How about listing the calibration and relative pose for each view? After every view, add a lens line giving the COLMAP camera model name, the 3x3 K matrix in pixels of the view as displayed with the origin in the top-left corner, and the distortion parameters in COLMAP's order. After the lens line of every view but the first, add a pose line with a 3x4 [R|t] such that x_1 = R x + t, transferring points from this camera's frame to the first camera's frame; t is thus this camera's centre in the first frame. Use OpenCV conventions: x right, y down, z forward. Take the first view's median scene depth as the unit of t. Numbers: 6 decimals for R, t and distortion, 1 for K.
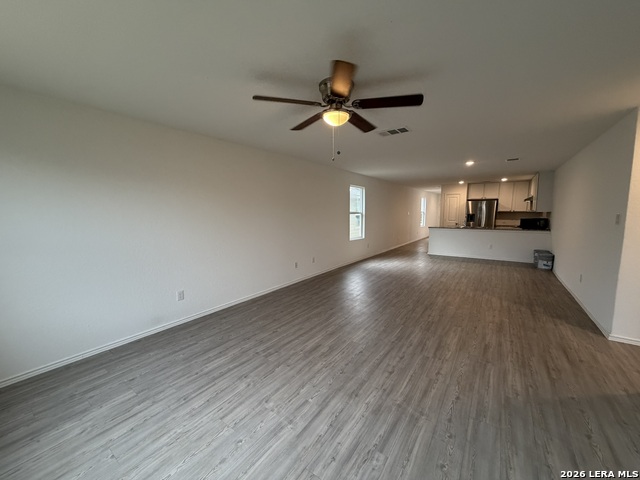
lens RADIAL K [[253.6, 0, 324.8], [0, 253.6, 237.3], [0, 0, 1]] dist [0.000001, -0.000277]
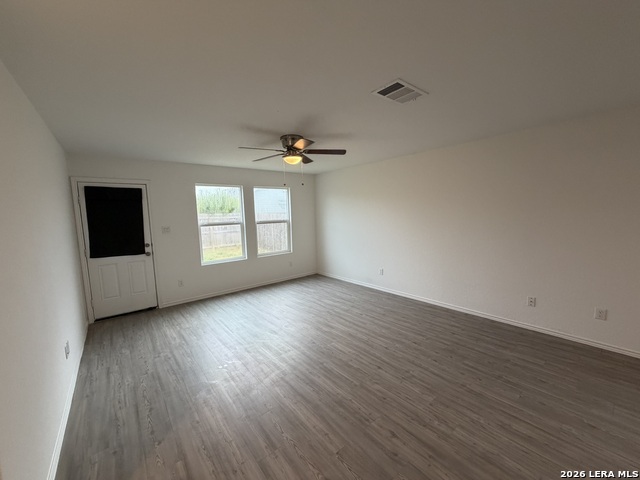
lens RADIAL K [[253.6, 0, 321.5], [0, 253.6, 239.3], [0, 0, 1]] dist [0.000001, -0.000277]
pose [[-0.262767, 0.115493, -0.957922, 0.998757], [-0.070612, 0.987846, 0.138470, -0.154885], [0.962272, 0.104026, -0.251418, 1.059917]]
